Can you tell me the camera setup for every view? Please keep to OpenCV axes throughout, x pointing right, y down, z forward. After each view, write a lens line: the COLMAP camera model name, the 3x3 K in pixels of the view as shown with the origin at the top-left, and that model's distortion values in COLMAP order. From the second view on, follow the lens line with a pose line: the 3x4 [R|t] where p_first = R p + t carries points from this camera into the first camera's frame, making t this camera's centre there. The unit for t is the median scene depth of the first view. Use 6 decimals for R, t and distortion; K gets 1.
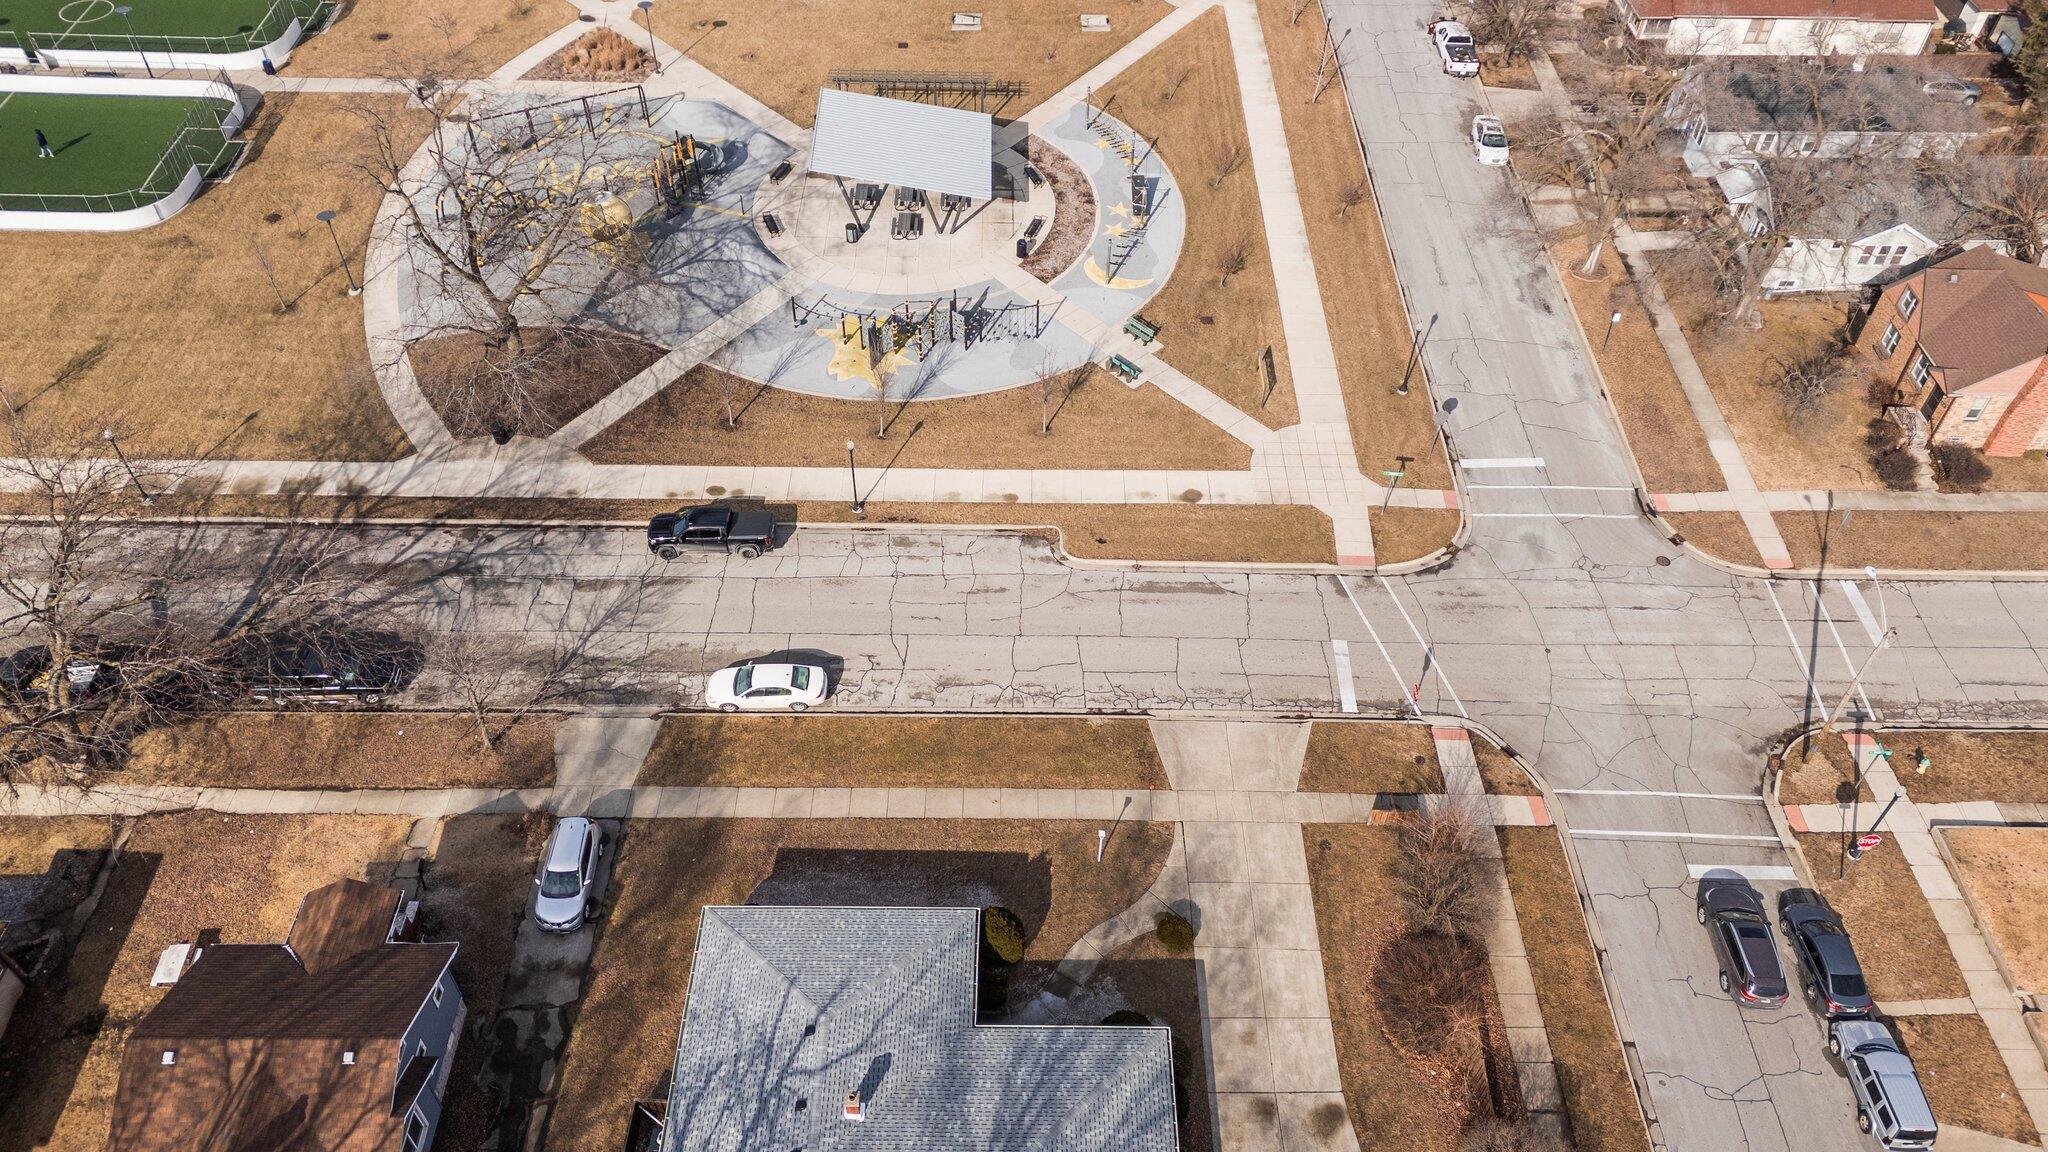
lens RADIAL K [[1495.7, 0, 1024.0], [0, 1495.7, 576.0], [0, 0, 1]] dist [0.095079, -0.084889]
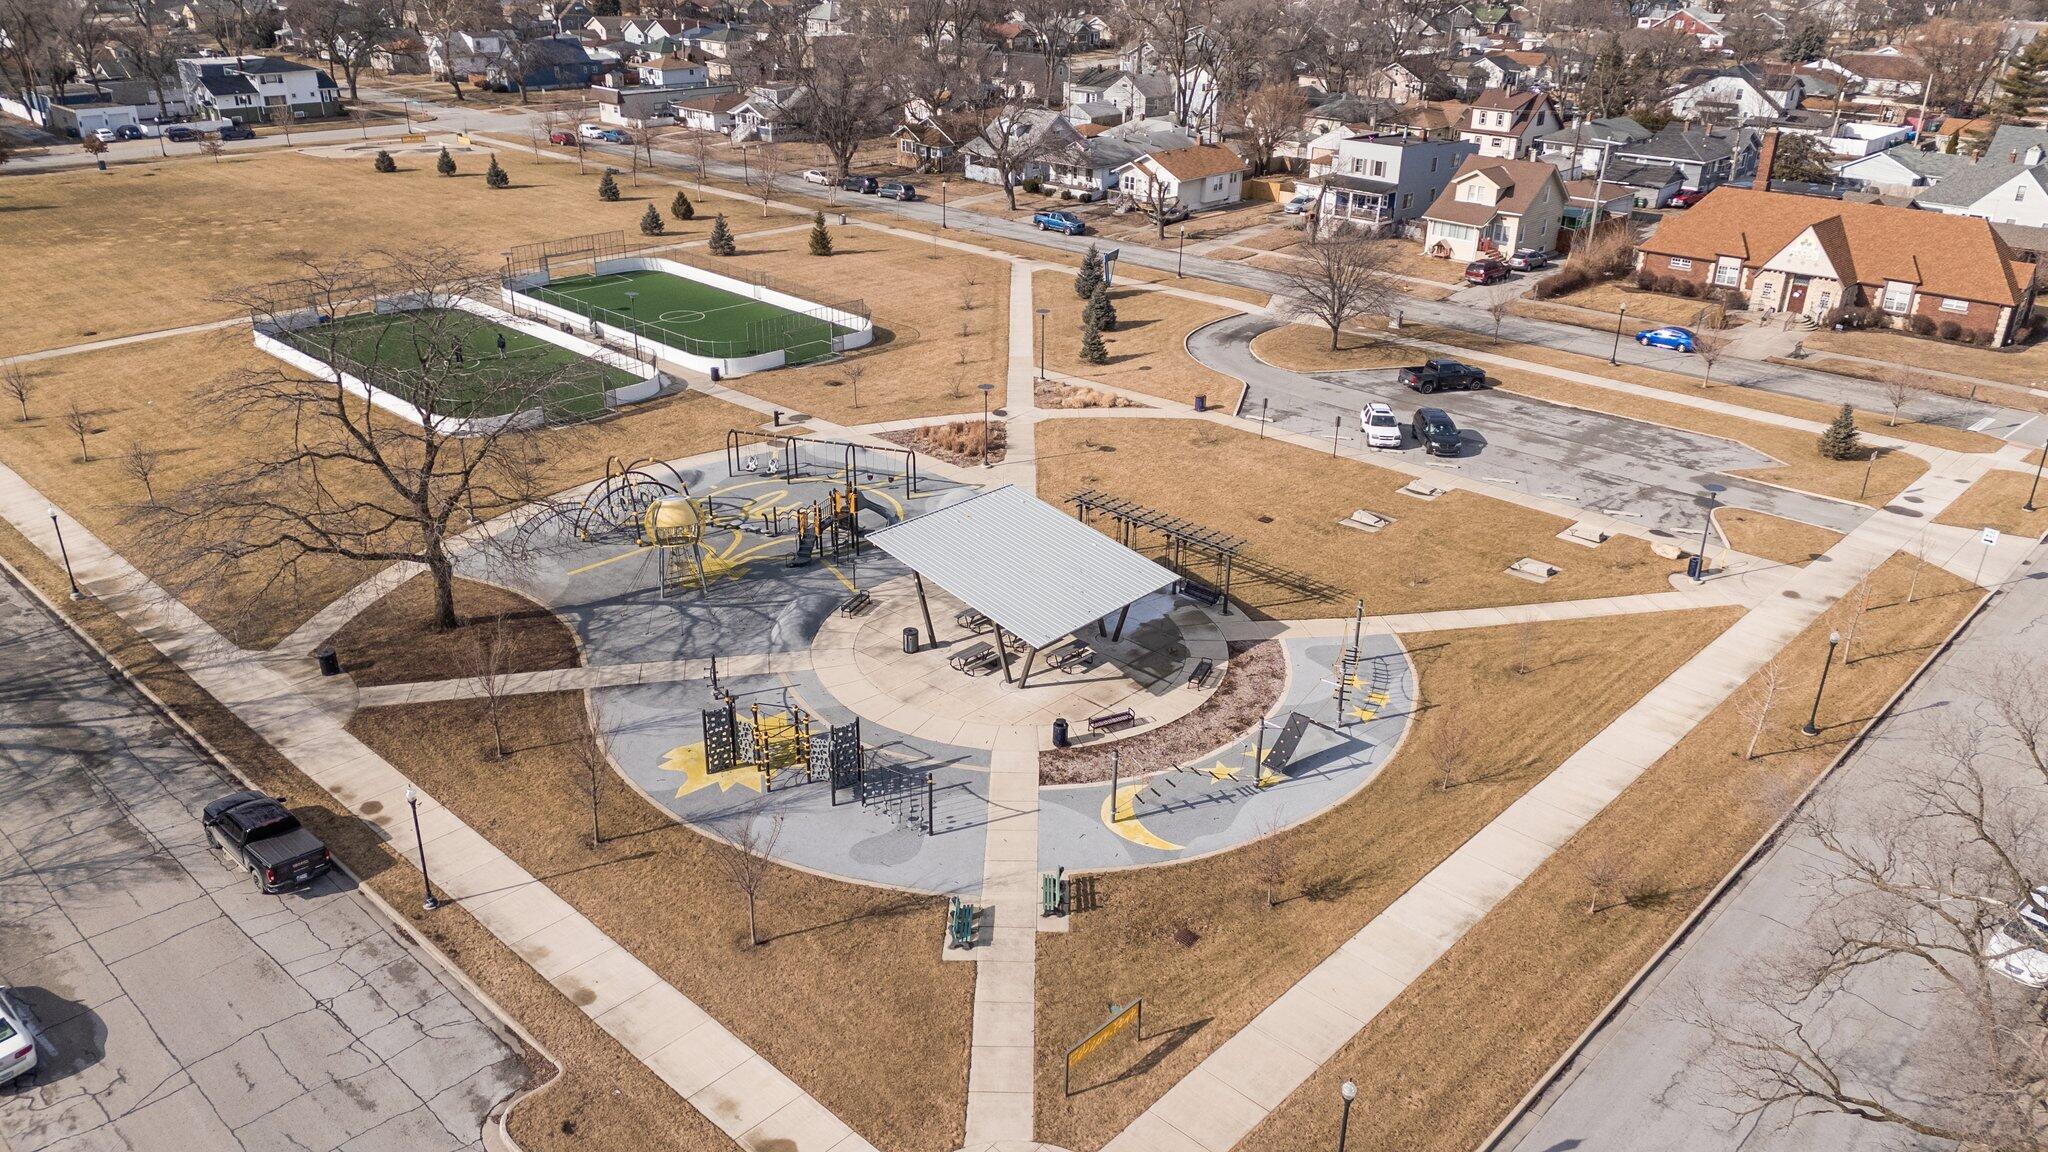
lens RADIAL K [[1495.7, 0, 1024.0], [0, 1495.7, 576.0], [0, 0, 1]] dist [0.095079, -0.084889]
pose [[0.726394, 0.277690, -0.628681, 0.450161], [-0.497506, 0.843559, -0.202229, -0.158091], [0.474173, 0.459670, 0.750908, 0.542847]]
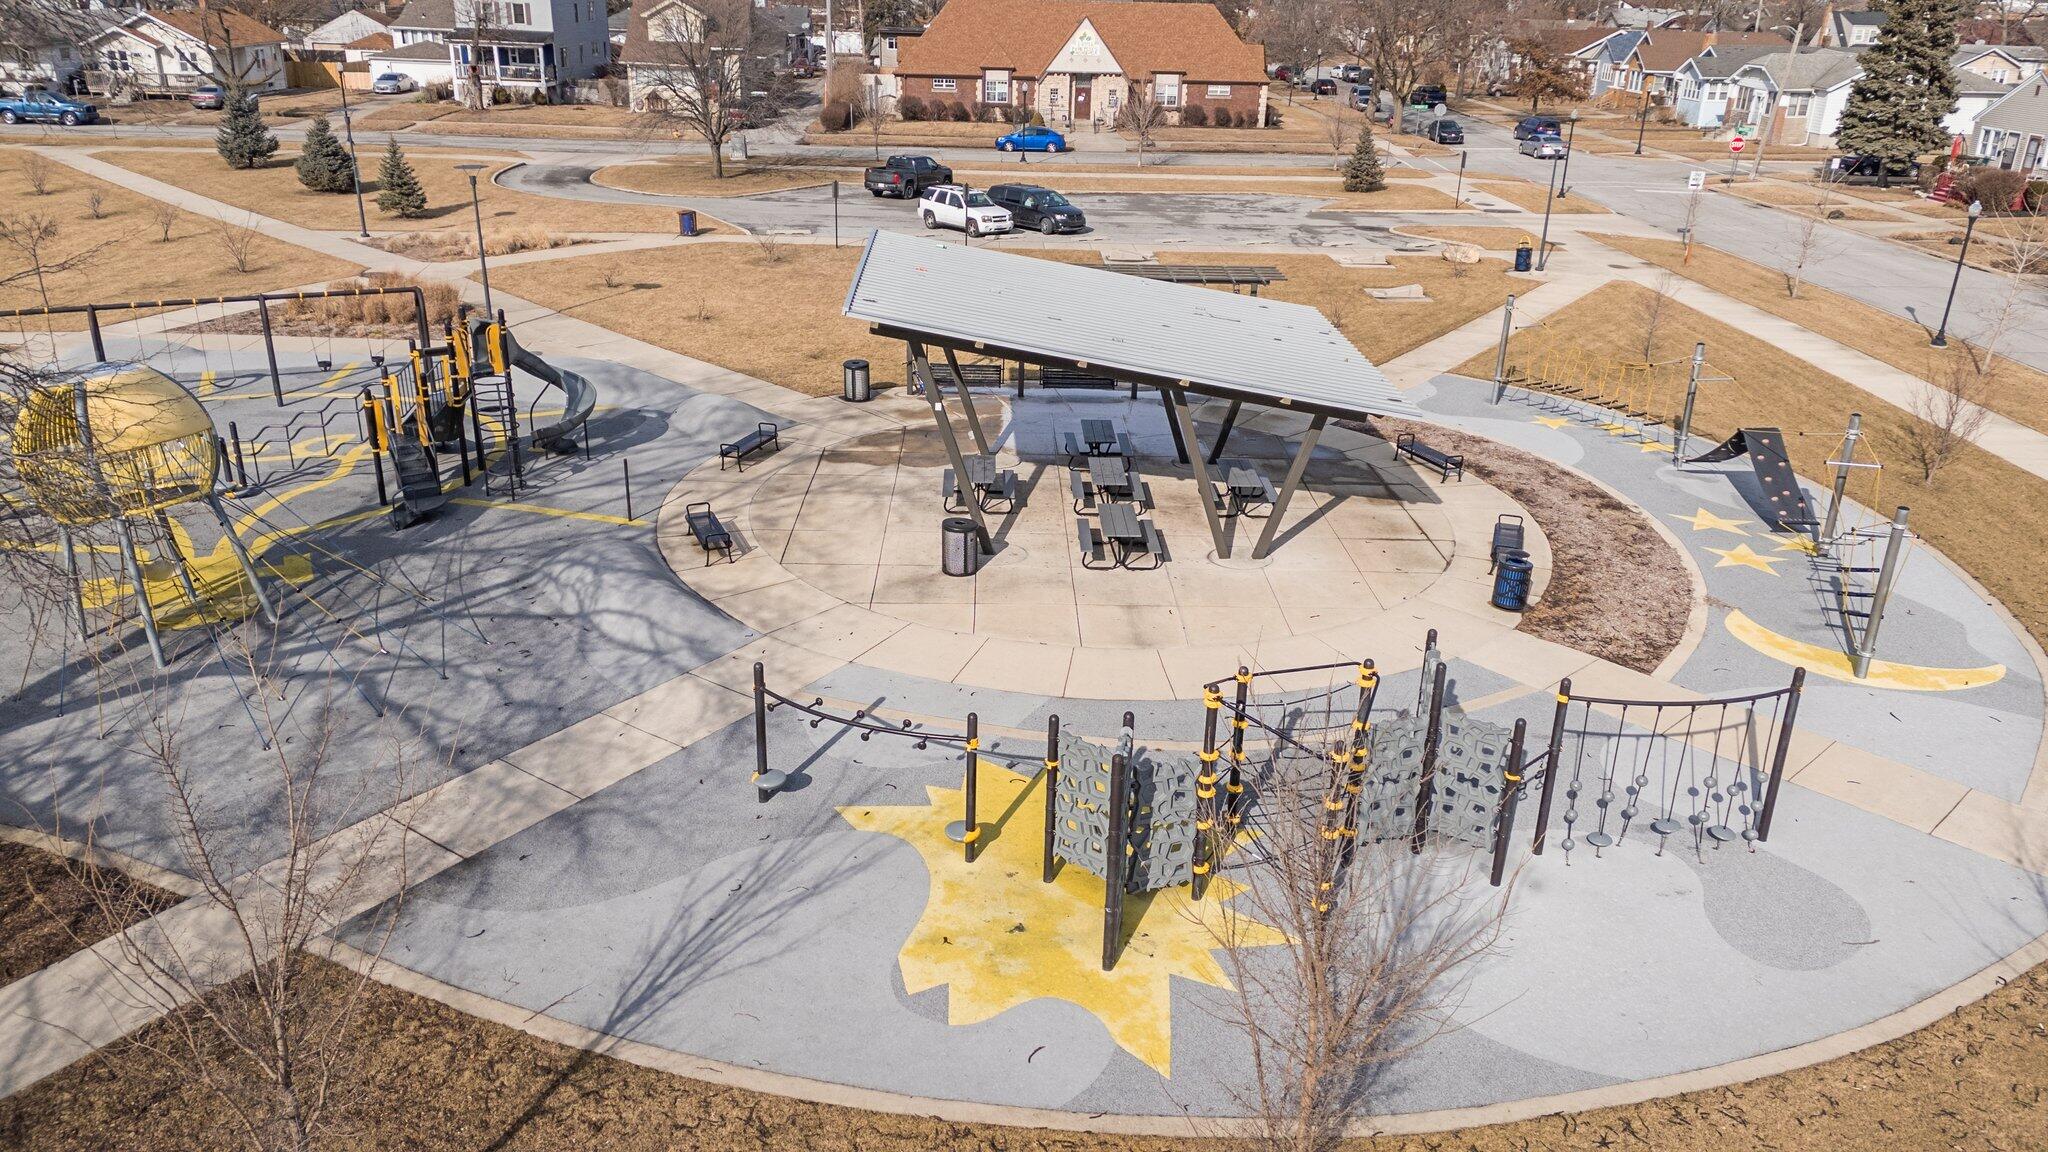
lens RADIAL K [[1495.7, 0, 1024.0], [0, 1495.7, 576.0], [0, 0, 1]] dist [0.095079, -0.084889]
pose [[0.999782, 0.002372, 0.020736, -0.126375], [0.006357, 0.911700, -0.410806, -0.108778], [-0.019879, 0.410849, 0.911487, 0.843675]]
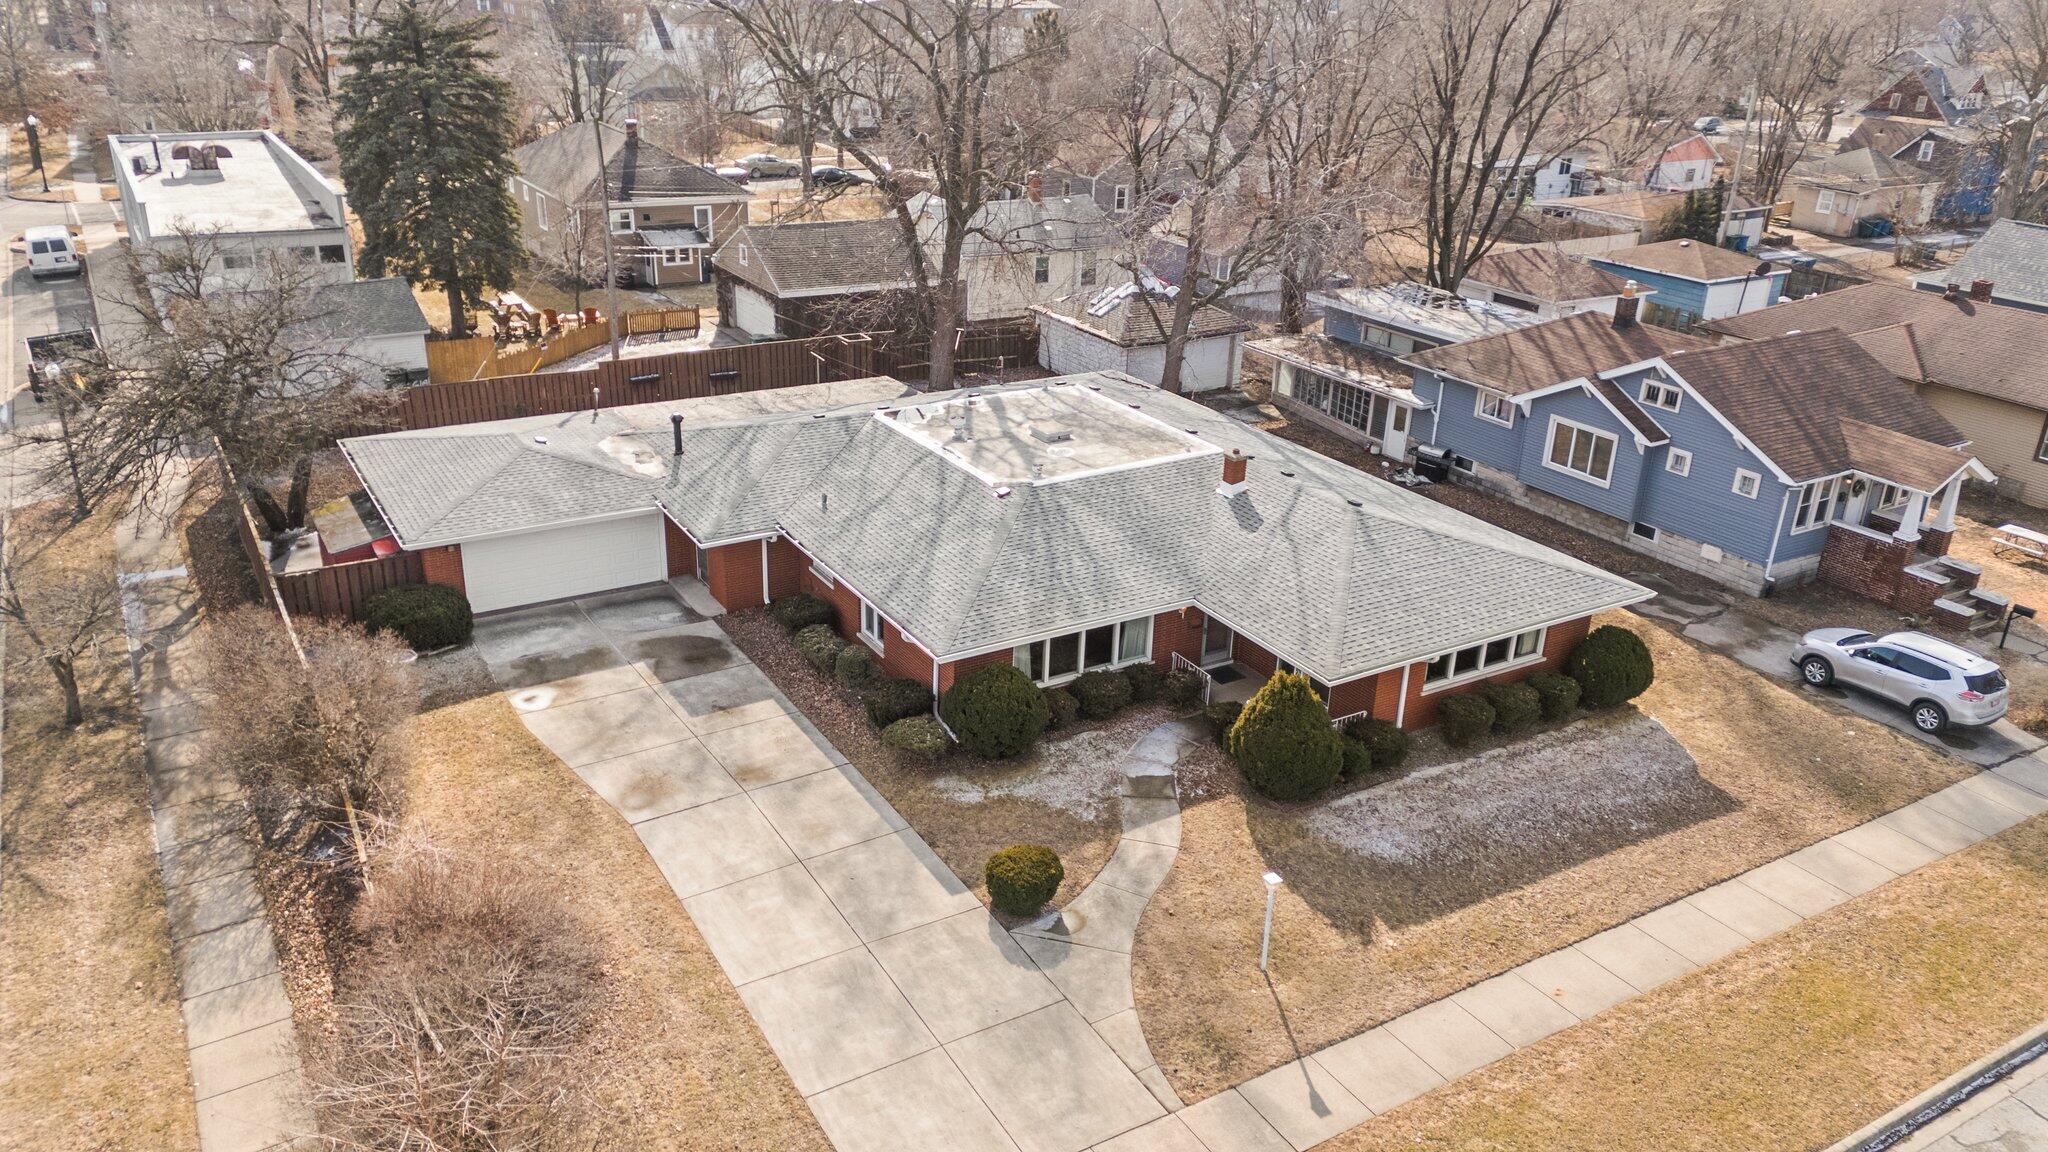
lens RADIAL K [[1495.7, 0, 1024.0], [0, 1495.7, 576.0], [0, 0, 1]] dist [0.095079, -0.084889]
pose [[-0.850899, 0.160645, -0.500164, 0.247972], [-0.414724, 0.378984, 0.827270, -0.152038], [0.322451, 0.911353, -0.255854, 0.781159]]
